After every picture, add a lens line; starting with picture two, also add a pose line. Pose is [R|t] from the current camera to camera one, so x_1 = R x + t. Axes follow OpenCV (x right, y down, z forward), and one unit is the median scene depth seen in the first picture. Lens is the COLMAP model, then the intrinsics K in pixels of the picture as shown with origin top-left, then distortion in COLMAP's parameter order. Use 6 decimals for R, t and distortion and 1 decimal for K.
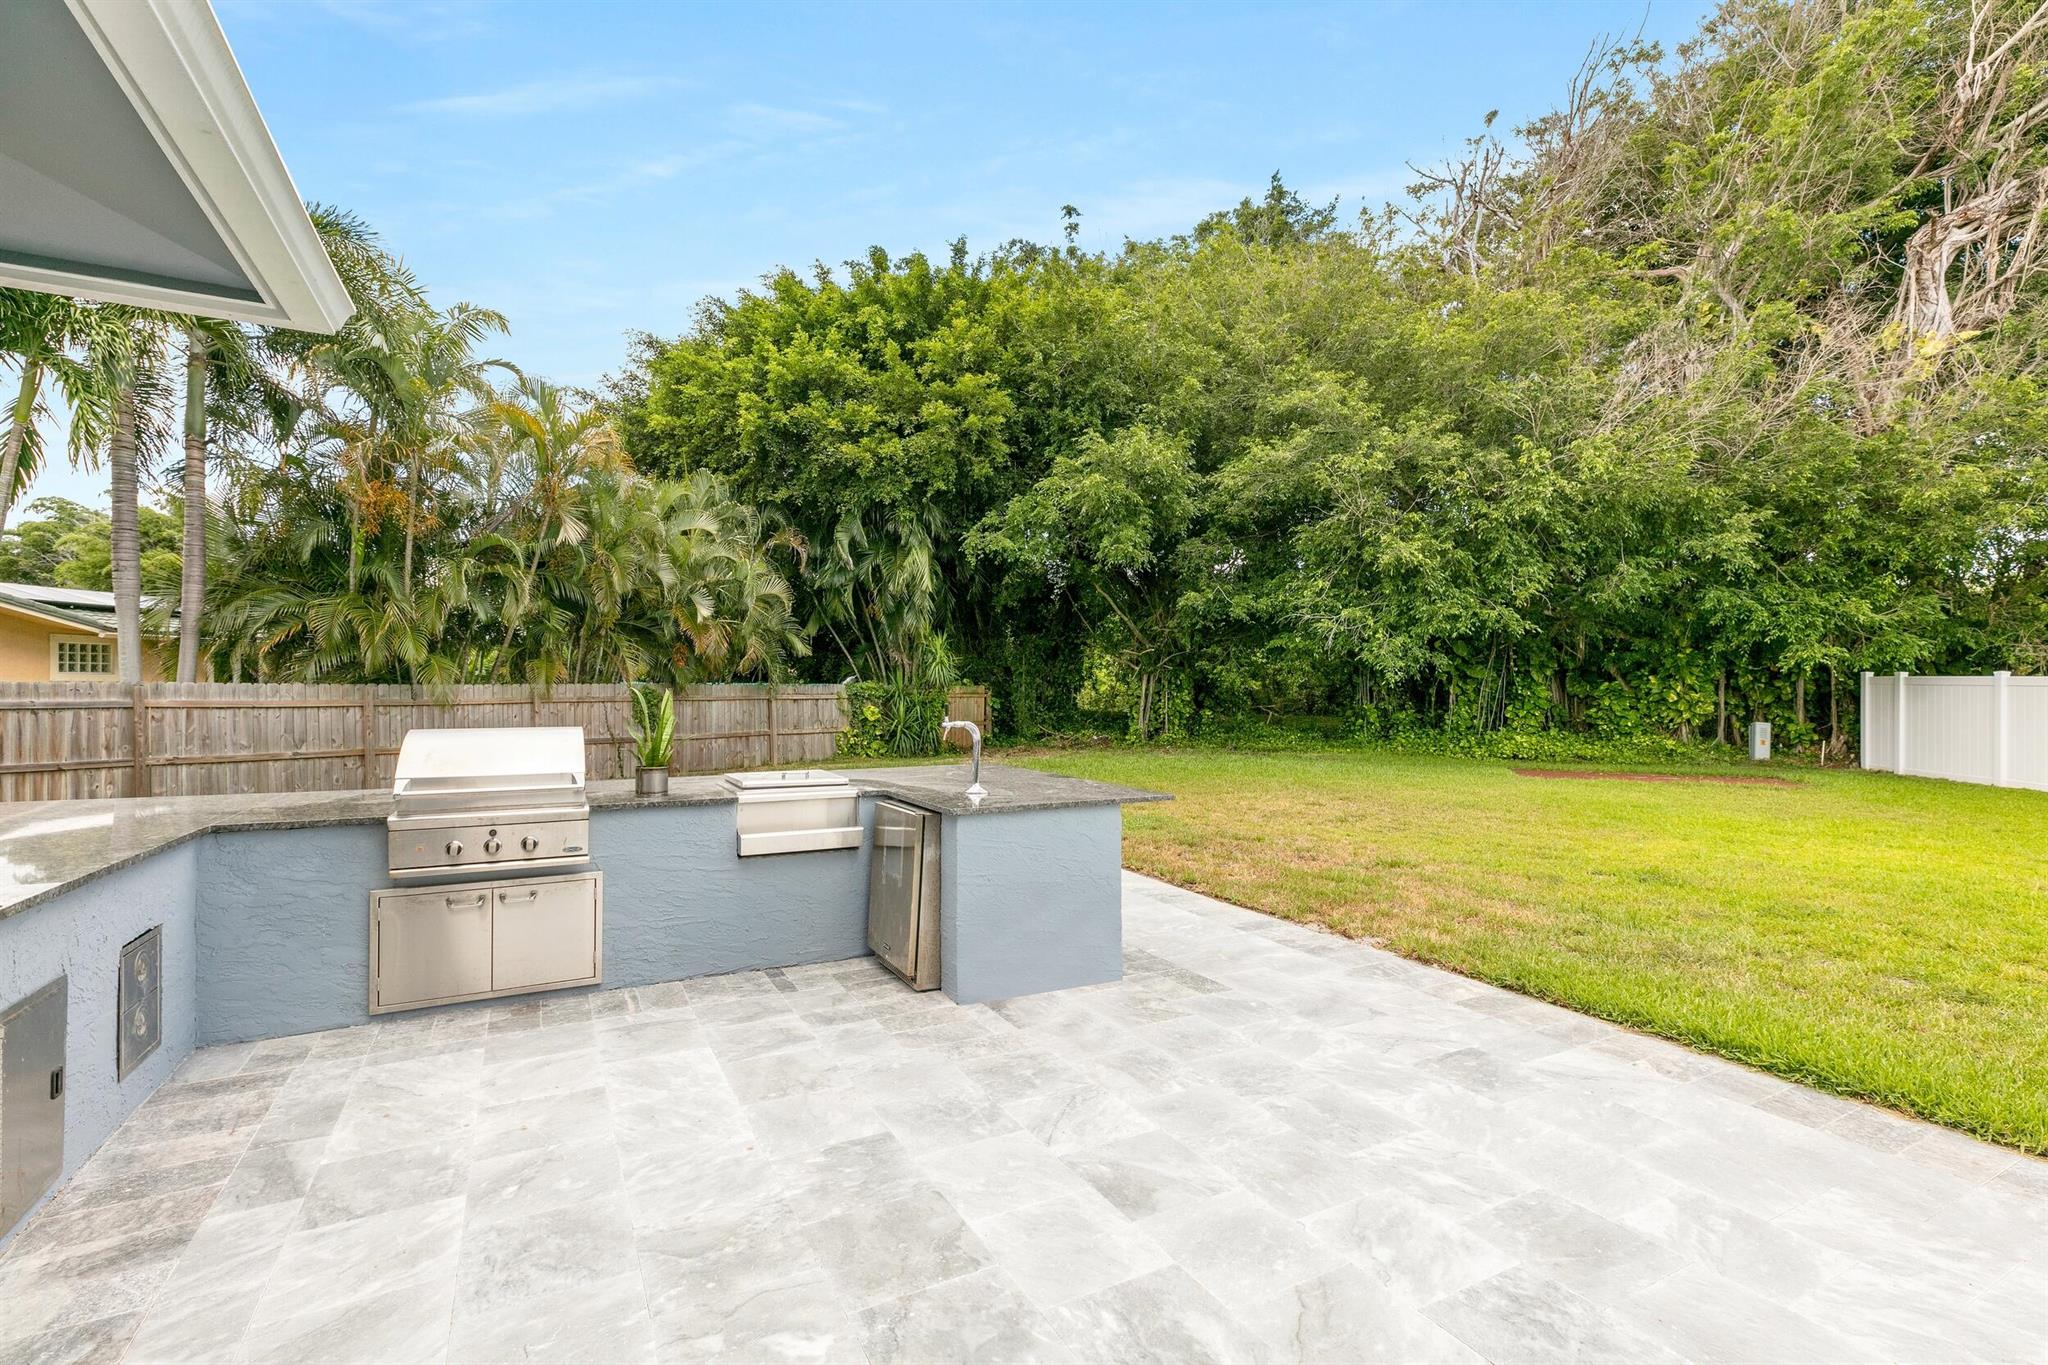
lens RADIAL K [[928.0, 0, 1024.0], [0, 928.0, 682.5], [0, 0, 1]] dist [0.000370, 0.000536]
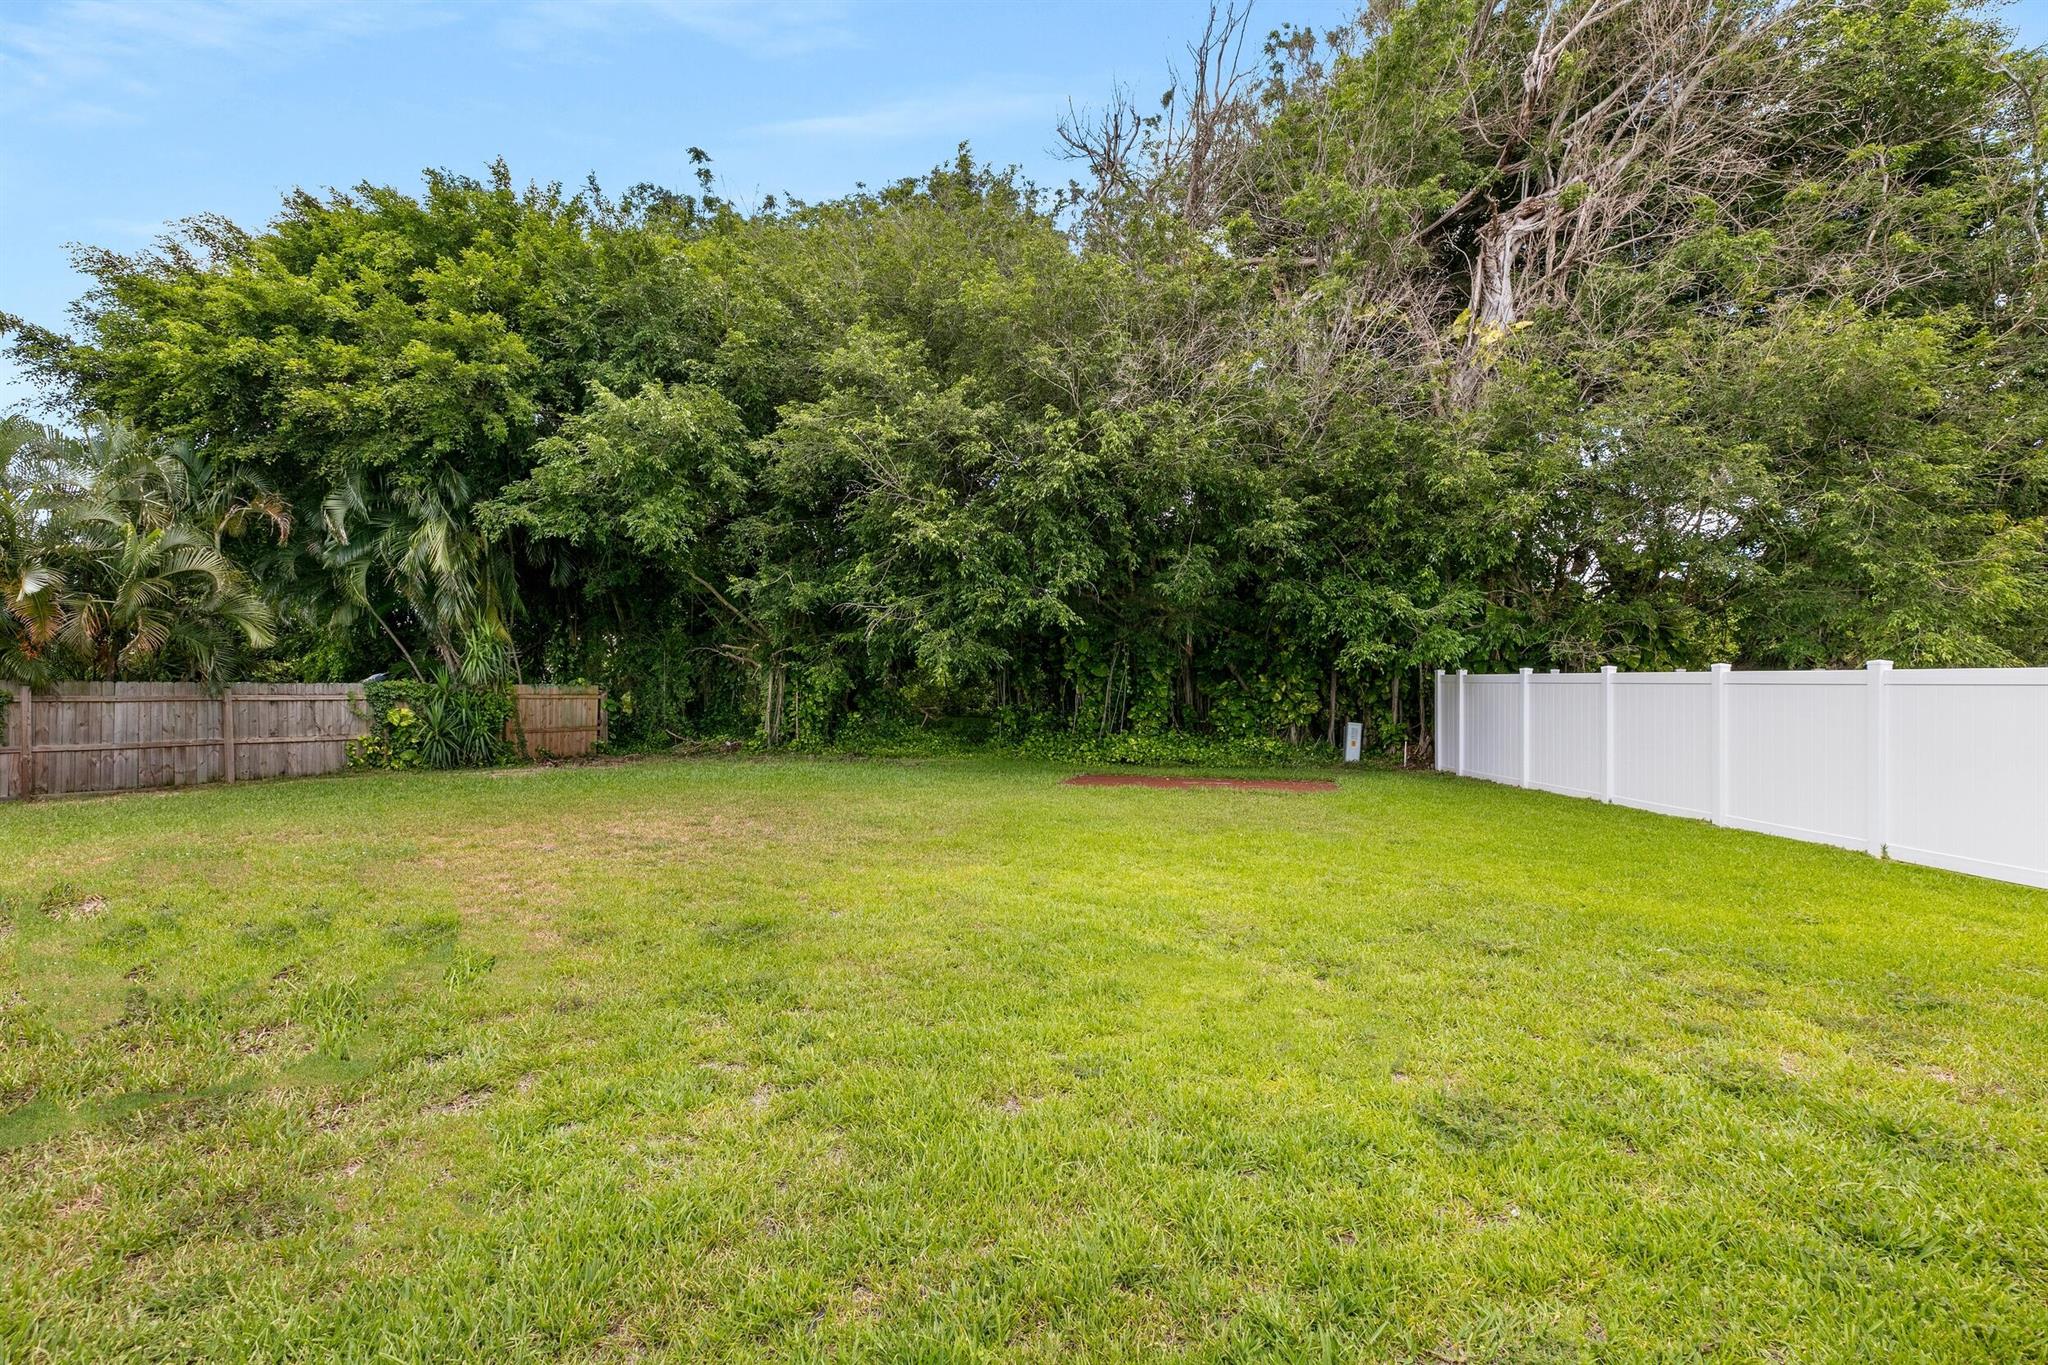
lens RADIAL K [[915.6, 0, 1047.8], [0, 915.6, 685.1], [0, 0, 1]] dist [-0.001211, -0.000158]
pose [[0.989952, 0.000731, 0.141399, 0.335795], [-0.000669, 1.000000, -0.000486, 0.004412], [-0.141399, 0.000387, 0.989953, 0.102954]]
